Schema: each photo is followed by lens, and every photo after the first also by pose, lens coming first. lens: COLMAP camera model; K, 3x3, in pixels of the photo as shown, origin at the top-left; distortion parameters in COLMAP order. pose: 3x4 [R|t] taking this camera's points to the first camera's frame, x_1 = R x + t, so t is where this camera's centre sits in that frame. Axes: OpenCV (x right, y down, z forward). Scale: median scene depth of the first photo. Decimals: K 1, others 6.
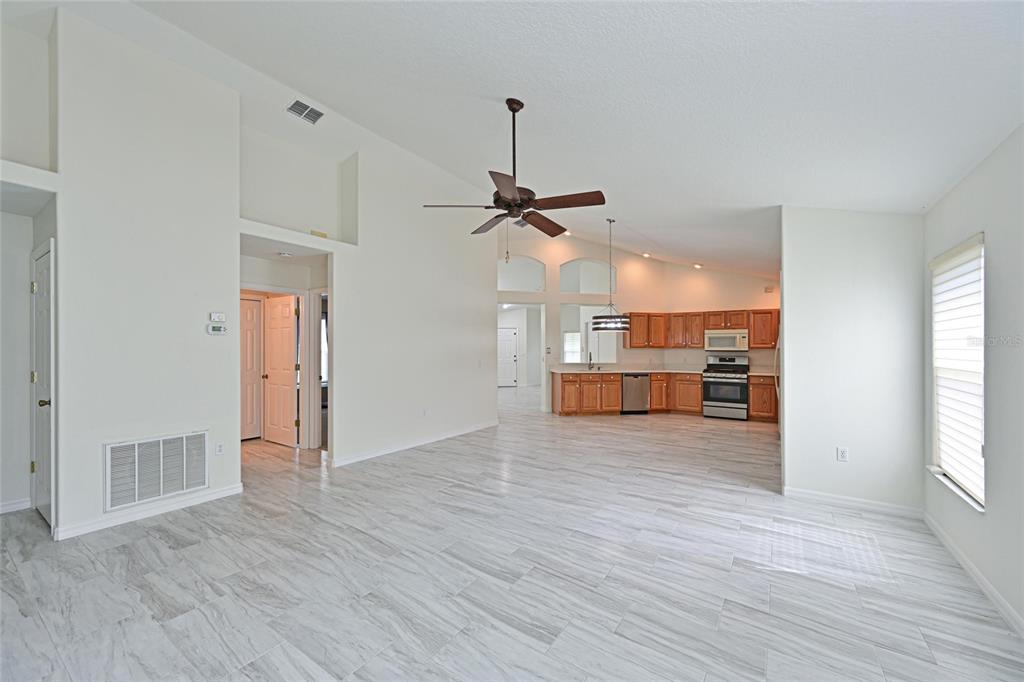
lens RADIAL K [[403.1, 0, 504.4], [0, 403.1, 344.9], [0, 0, 1]] dist [-0.001154, -0.000028]
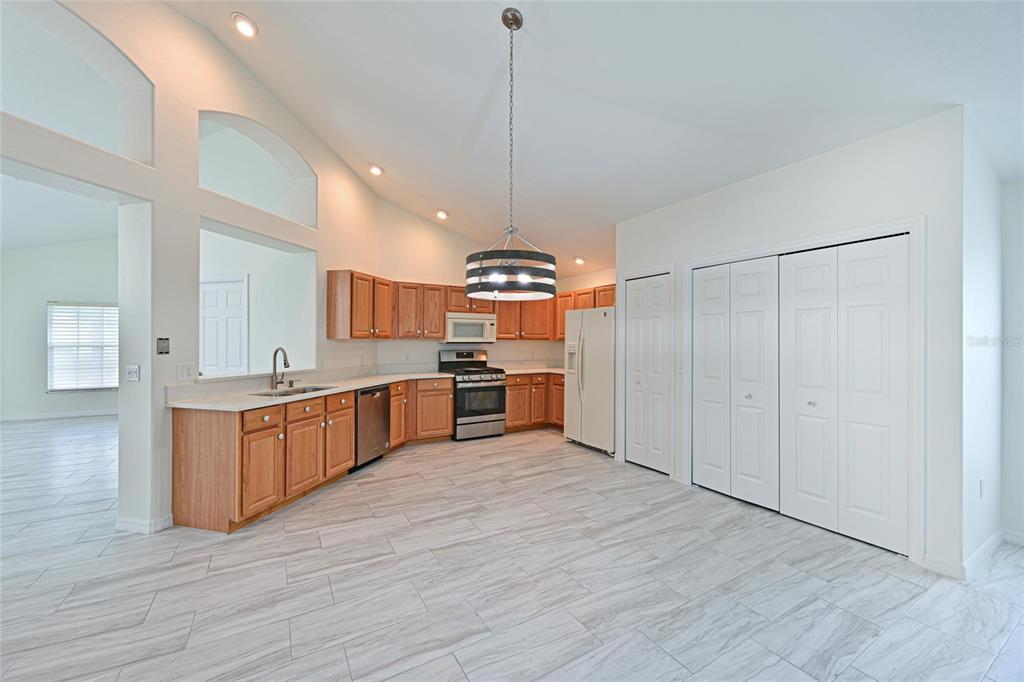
lens RADIAL K [[406.3, 0, 509.6], [0, 406.3, 338.8], [0, 0, 1]] dist [0.001225, 0.000086]
pose [[0.429735, 0.001249, 0.902954, -0.138040], [-0.007005, 0.999974, 0.001950, 0.010798], [-0.902928, -0.007163, 0.429733, 1.146565]]
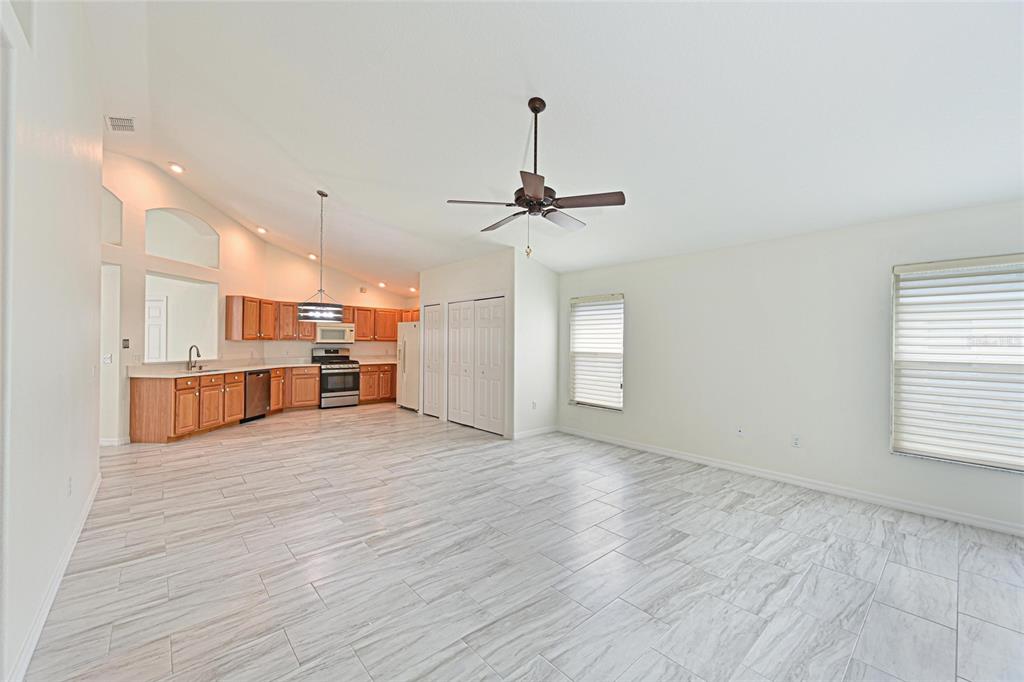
lens RADIAL K [[403.2, 0, 512.0], [0, 403.2, 341.0], [0, 0, 1]] dist [-0.004824, -0.000053]
pose [[0.244670, 0.001241, 0.969606, -0.652777], [-0.014143, 0.999897, 0.002289, 0.000916], [-0.969503, -0.014273, 0.244662, 0.541833]]
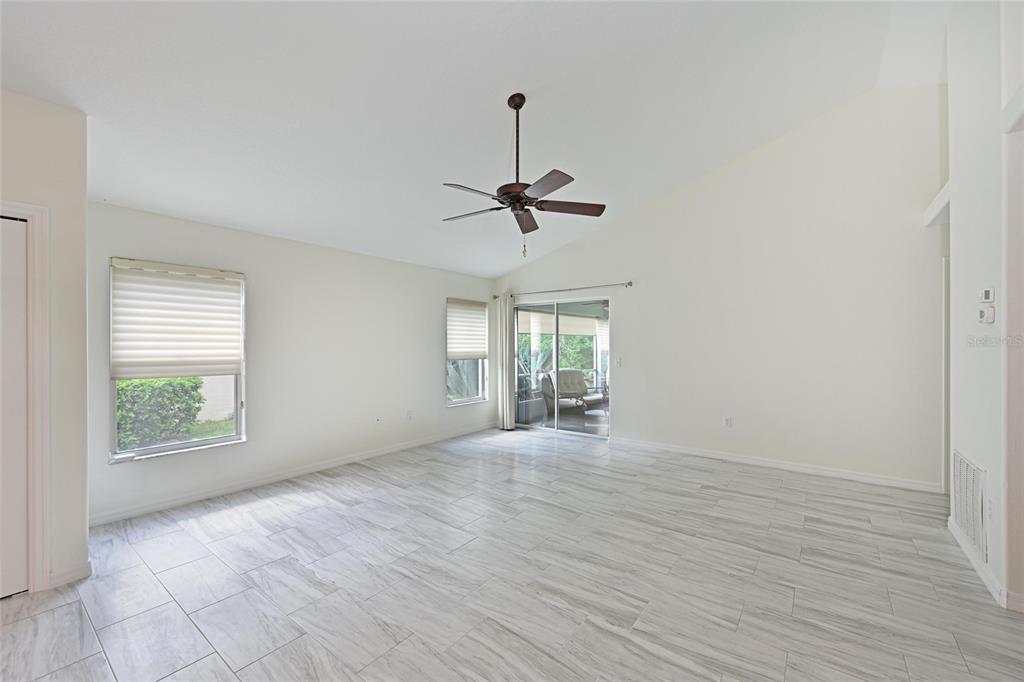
lens RADIAL K [[407.6, 0, 509.8], [0, 407.6, 358.8], [0, 0, 1]] dist [-0.002178, -0.000257]
pose [[-0.998372, -0.005707, 0.056754, -0.004299], [-0.004226, 0.999648, 0.026177, 0.011242], [-0.056884, 0.025894, -0.998045, 1.346134]]
